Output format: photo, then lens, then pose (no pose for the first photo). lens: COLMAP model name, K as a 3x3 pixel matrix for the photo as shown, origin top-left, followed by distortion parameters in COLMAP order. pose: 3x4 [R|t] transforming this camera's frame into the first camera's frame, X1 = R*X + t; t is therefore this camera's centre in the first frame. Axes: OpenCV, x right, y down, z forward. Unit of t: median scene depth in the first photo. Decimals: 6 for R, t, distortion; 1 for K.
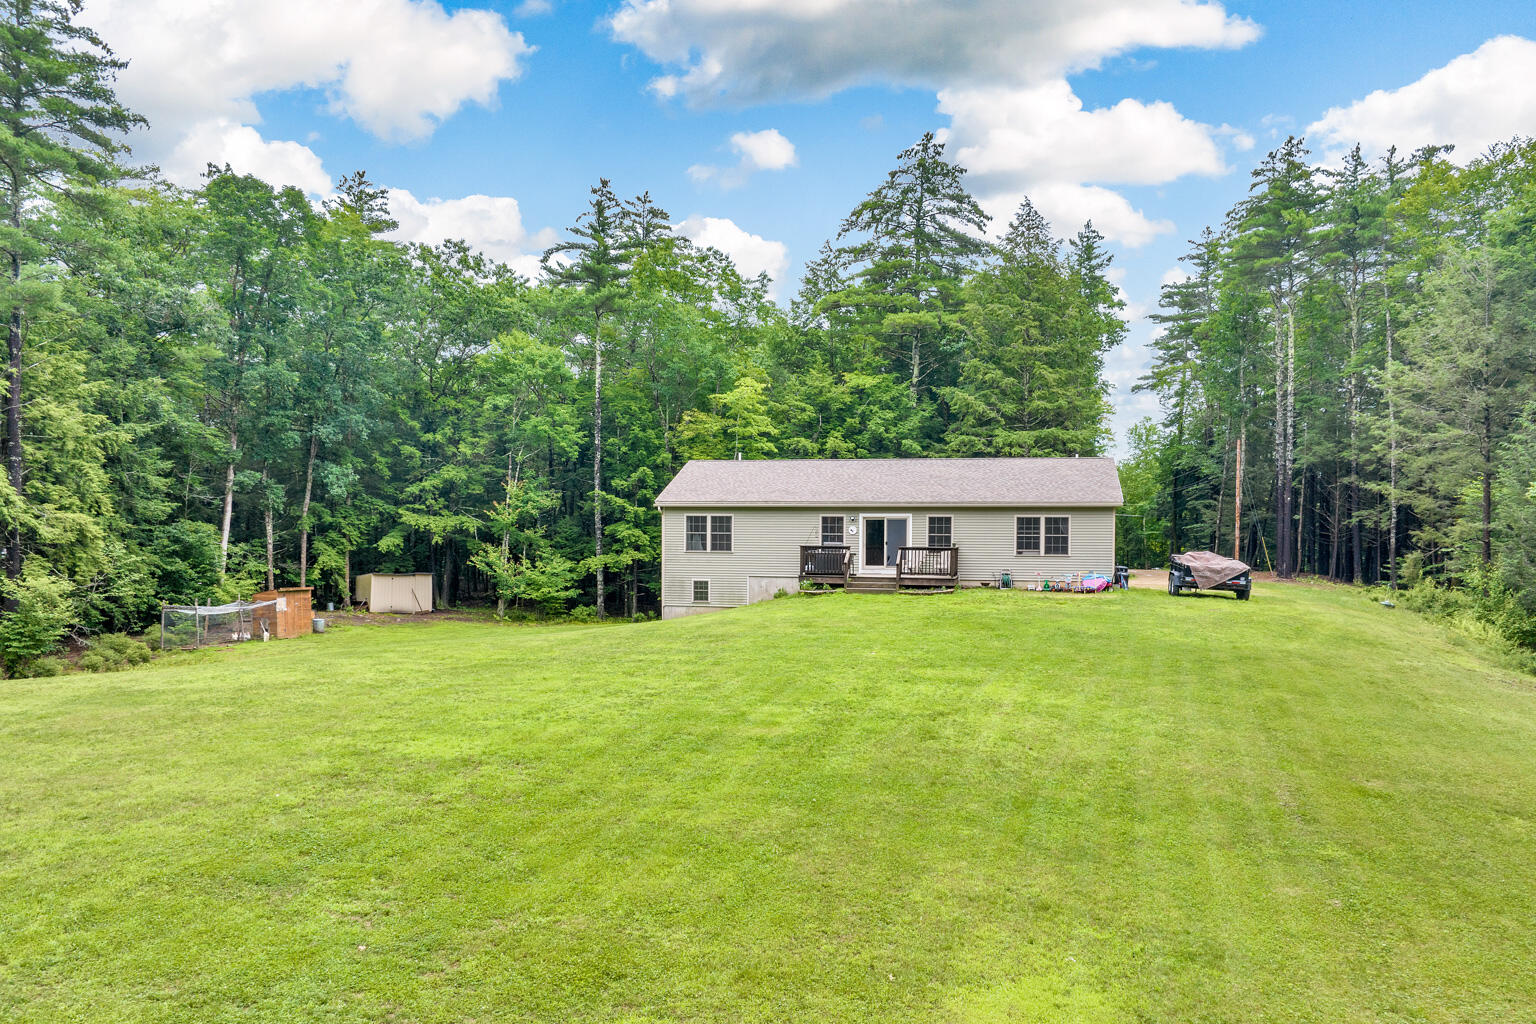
lens RADIAL K [[1087.9, 0, 768.2], [0, 1087.9, 515.6], [0, 0, 1]] dist [-0.038033, -0.001227]
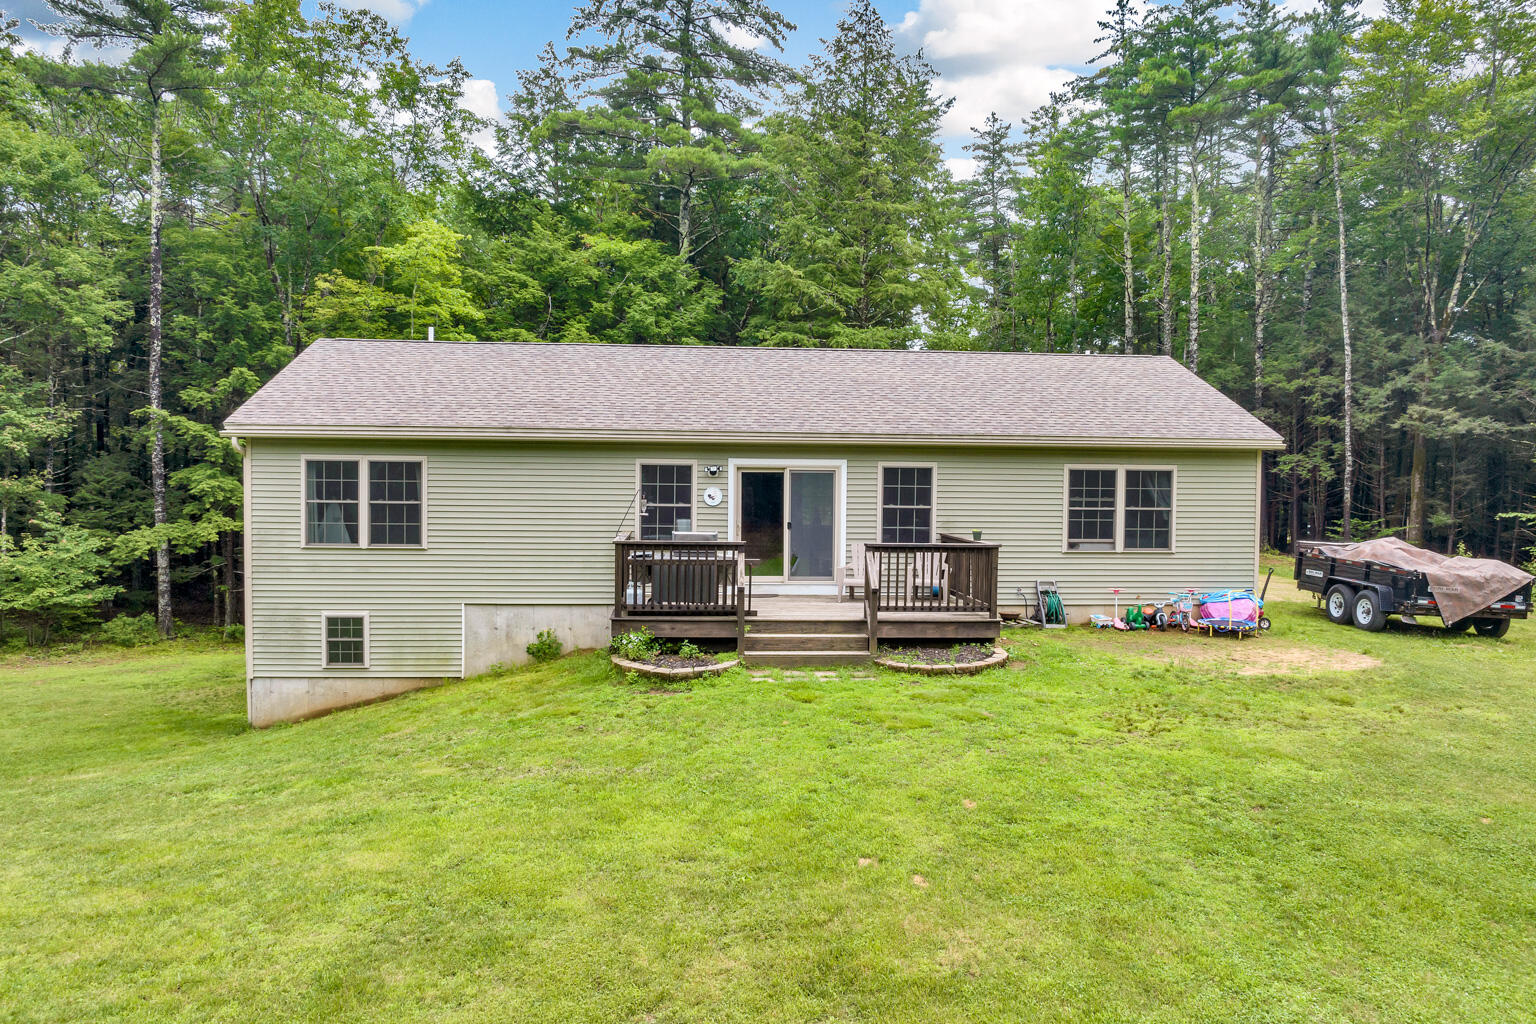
lens RADIAL K [[1087.9, 0, 771.6], [0, 1087.9, 504.8], [0, 0, 1]] dist [-0.038033, -0.001227]
pose [[0.953366, -0.005604, 0.301766, -0.021003], [-0.009347, 0.998800, 0.048078, -0.002914], [-0.301673, -0.048657, 0.952169, 0.380189]]
